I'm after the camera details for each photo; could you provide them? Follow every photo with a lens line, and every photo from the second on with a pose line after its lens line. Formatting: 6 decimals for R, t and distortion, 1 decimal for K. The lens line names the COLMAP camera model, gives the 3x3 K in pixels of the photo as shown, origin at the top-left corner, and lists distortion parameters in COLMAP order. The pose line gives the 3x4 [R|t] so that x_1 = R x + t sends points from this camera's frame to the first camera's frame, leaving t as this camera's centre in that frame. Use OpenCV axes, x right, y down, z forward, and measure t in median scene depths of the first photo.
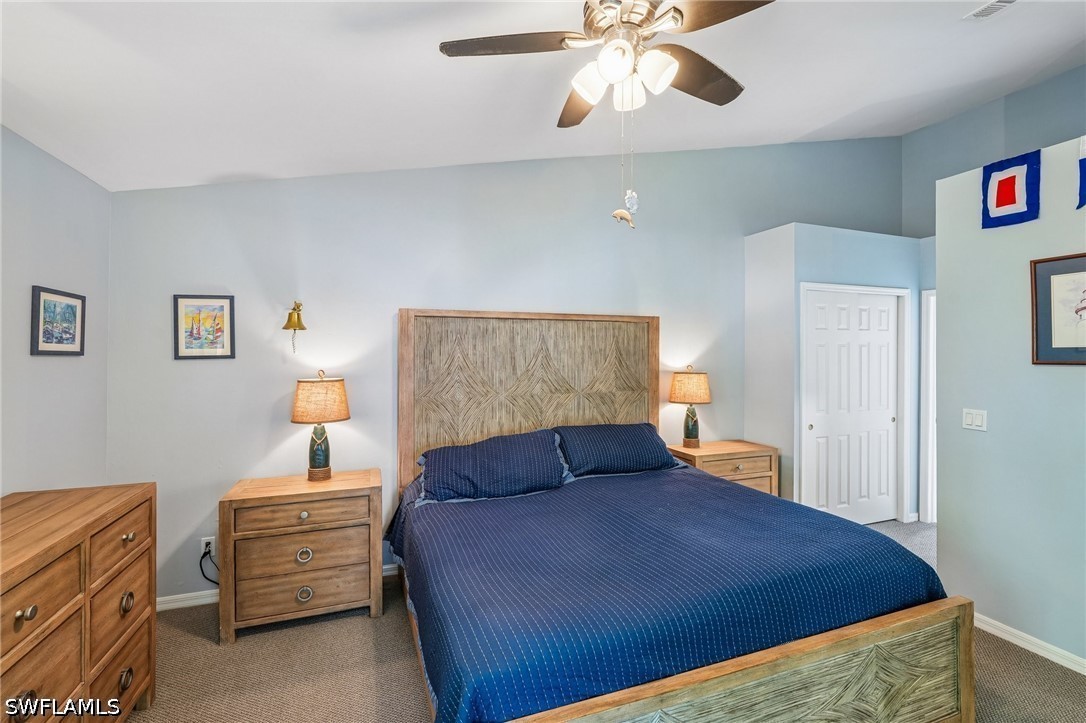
lens RADIAL K [[481.1, 0, 543.3], [0, 481.1, 351.4], [0, 0, 1]] dist [-0.014656, 0.007733]
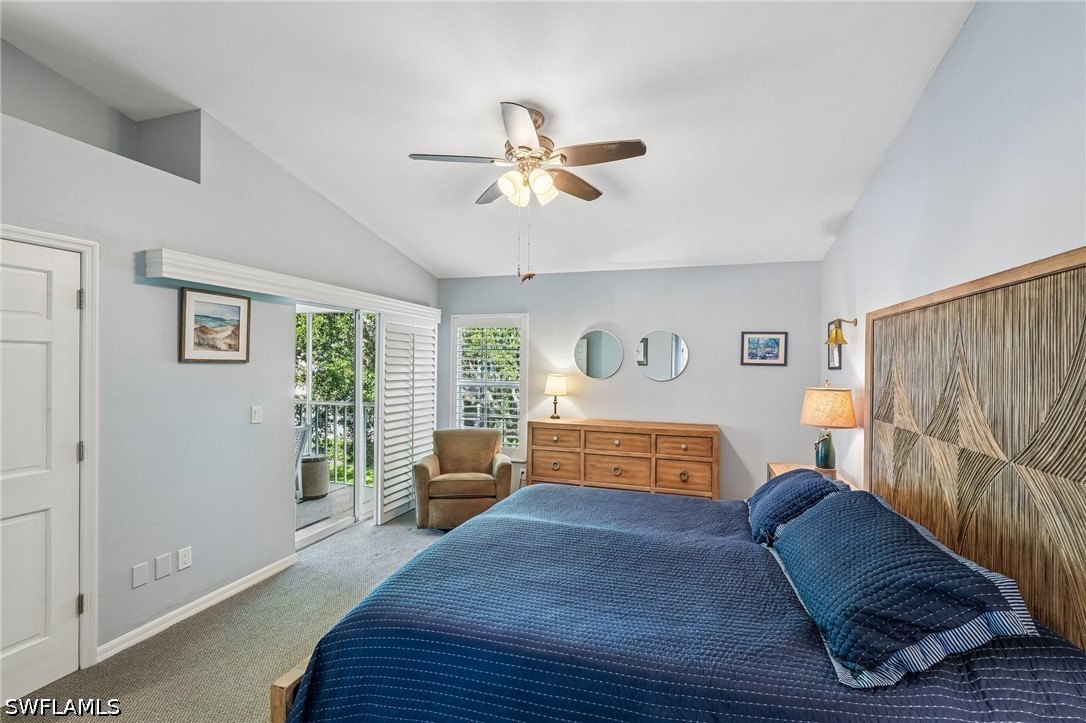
lens RADIAL K [[481.1, 0, 547.7], [0, 481.1, 360.7], [0, 0, 1]] dist [-0.014656, 0.007733]
pose [[-0.619893, -0.003039, -0.784680, 0.744479], [0.008232, 0.999912, -0.010375, 0.001030], [0.784643, -0.012891, -0.619814, 1.088884]]
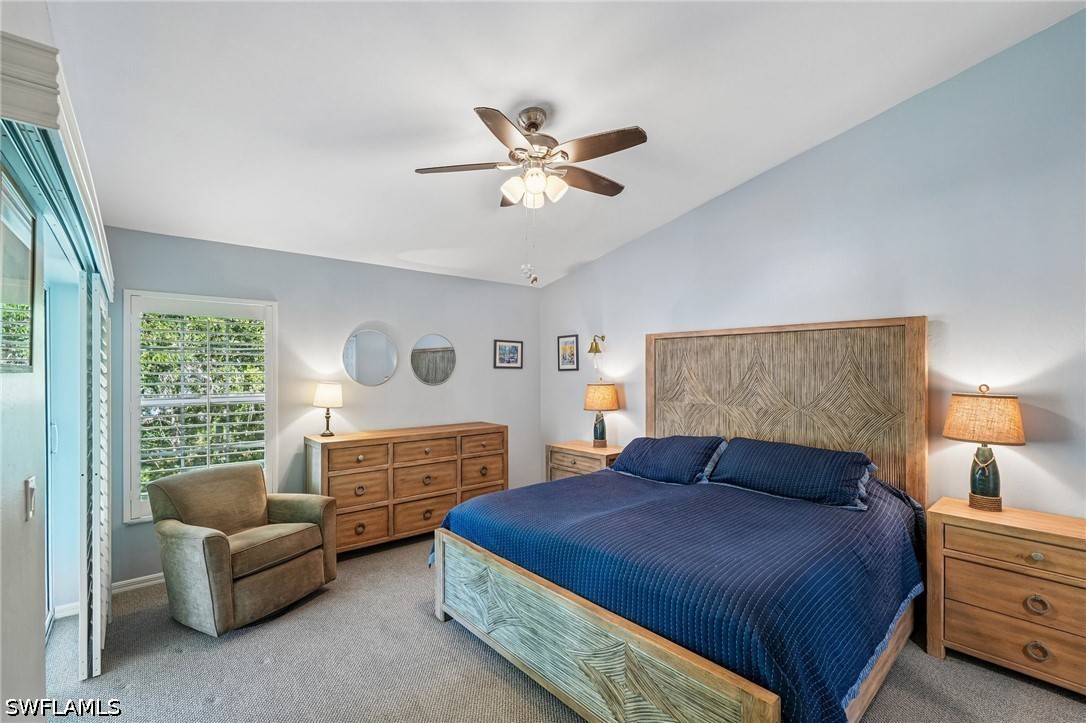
lens RADIAL K [[481.1, 0, 546.7], [0, 481.1, 367.1], [0, 0, 1]] dist [-0.014656, 0.007733]
pose [[0.355787, 0.004245, -0.934557, 0.887107], [0.014406, 0.999846, 0.010026, -0.013903], [0.934456, -0.017031, 0.355671, 0.246994]]
